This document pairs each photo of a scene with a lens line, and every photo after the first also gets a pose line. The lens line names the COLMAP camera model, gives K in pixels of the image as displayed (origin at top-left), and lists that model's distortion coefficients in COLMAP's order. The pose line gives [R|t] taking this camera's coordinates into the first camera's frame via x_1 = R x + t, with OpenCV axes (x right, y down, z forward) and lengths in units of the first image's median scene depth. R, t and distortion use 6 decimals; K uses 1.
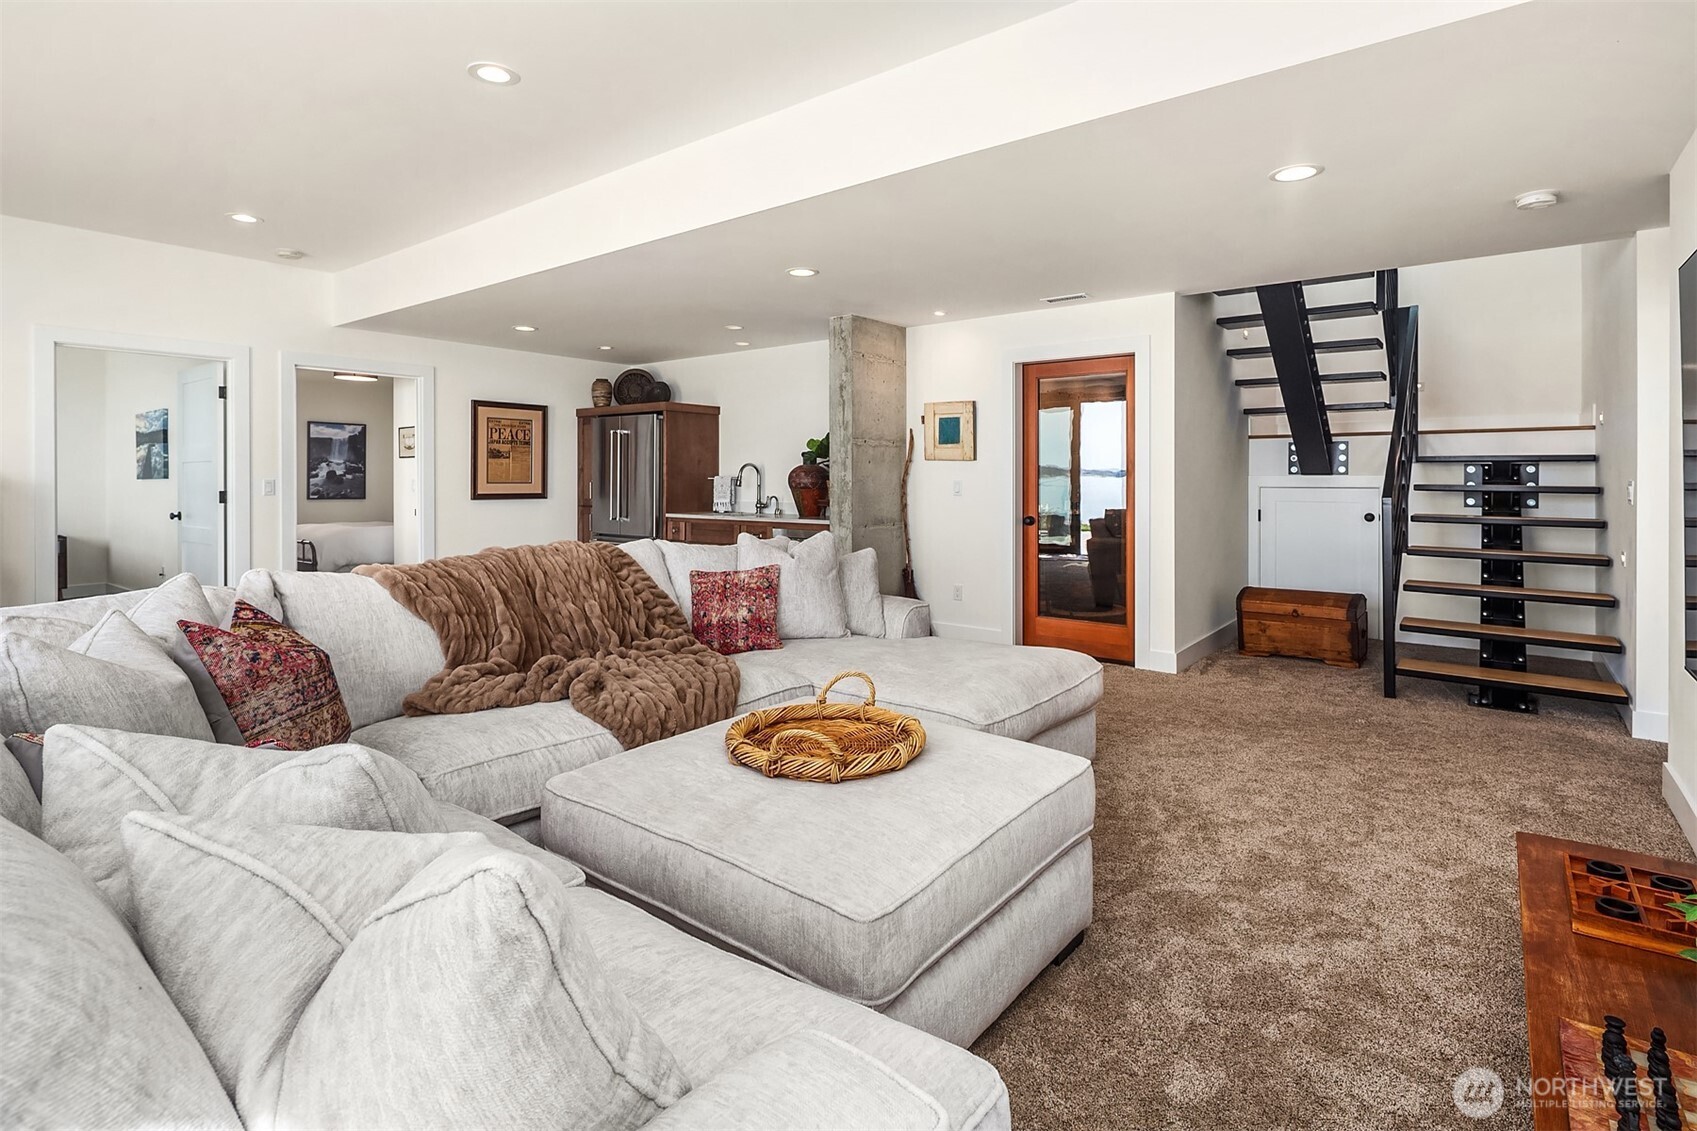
lens RADIAL K [[820.2, 0, 848.5], [0, 820.2, 565.5], [0, 0, 1]] dist [-0.001311, -0.000303]
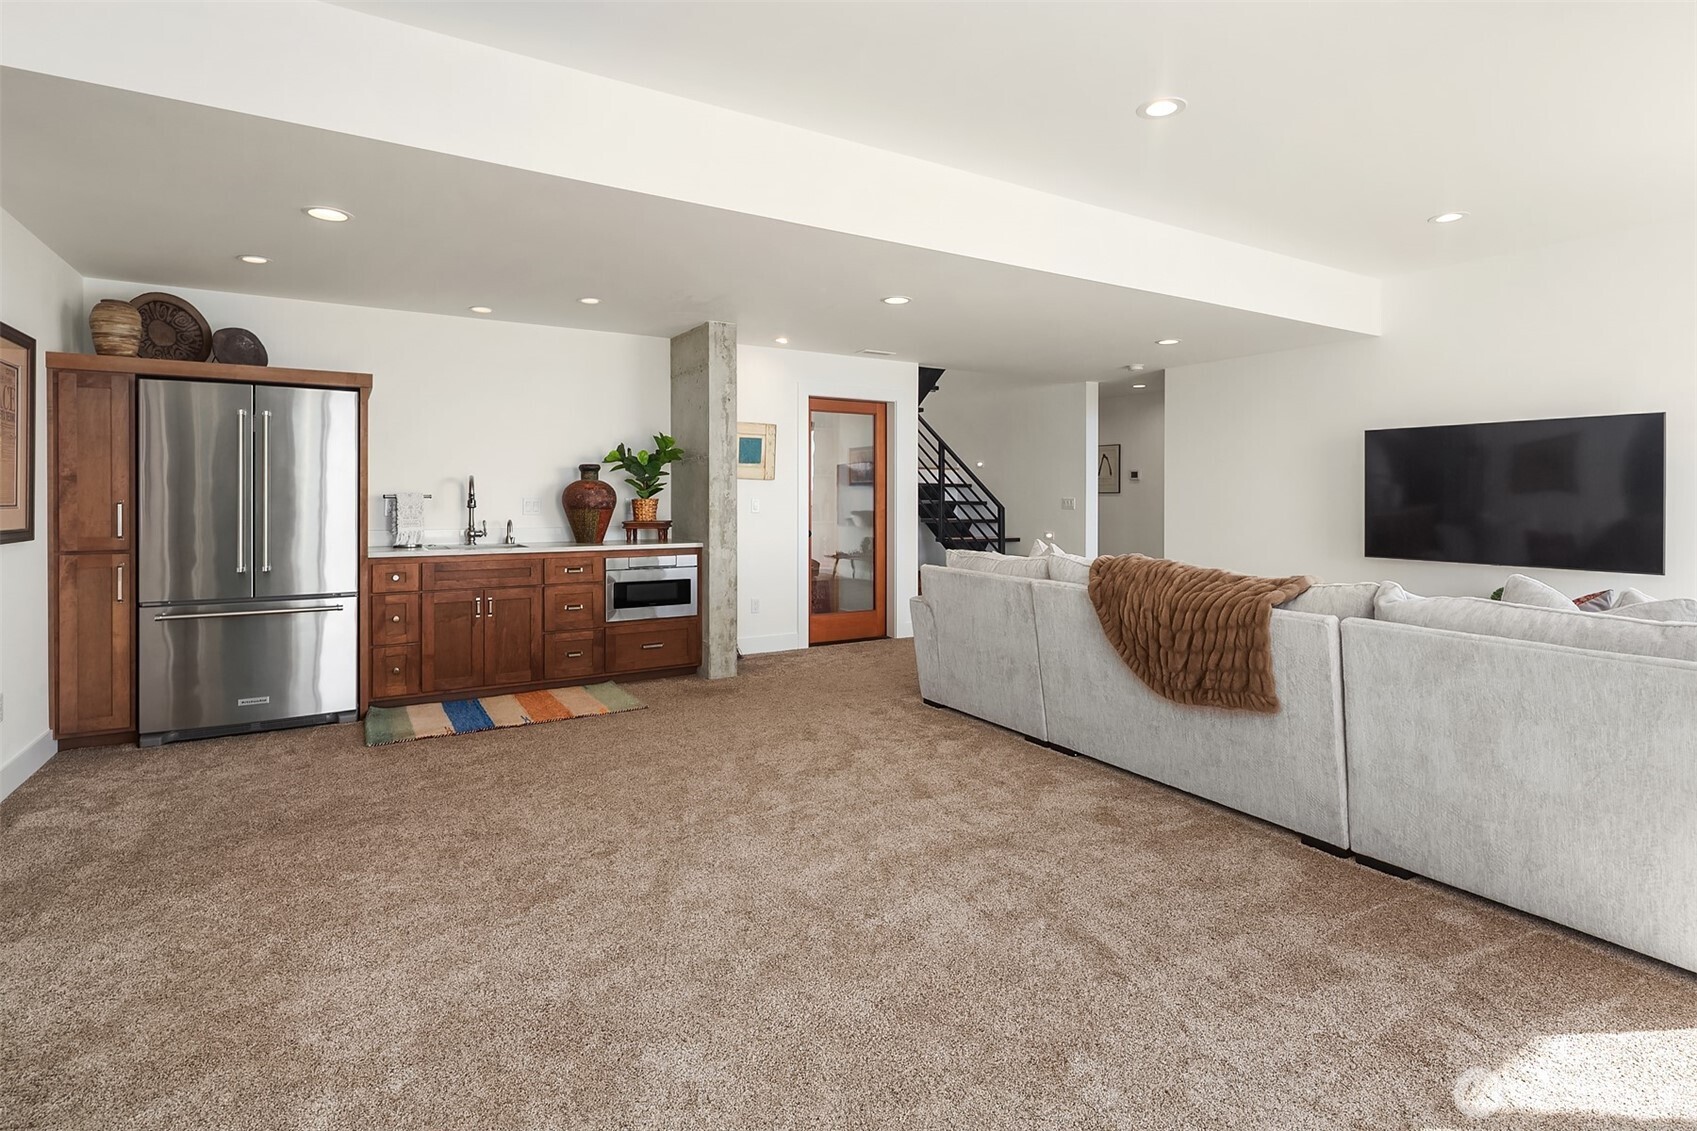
lens RADIAL K [[820.2, 0, 848.5], [0, 820.2, 565.5], [0, 0, 1]] dist [-0.001311, -0.000303]
pose [[0.348435, -0.078464, 0.934043, -0.797915], [0.098117, 0.994069, 0.046905, -0.055475], [-0.932184, 0.075302, 0.354067, 0.521471]]
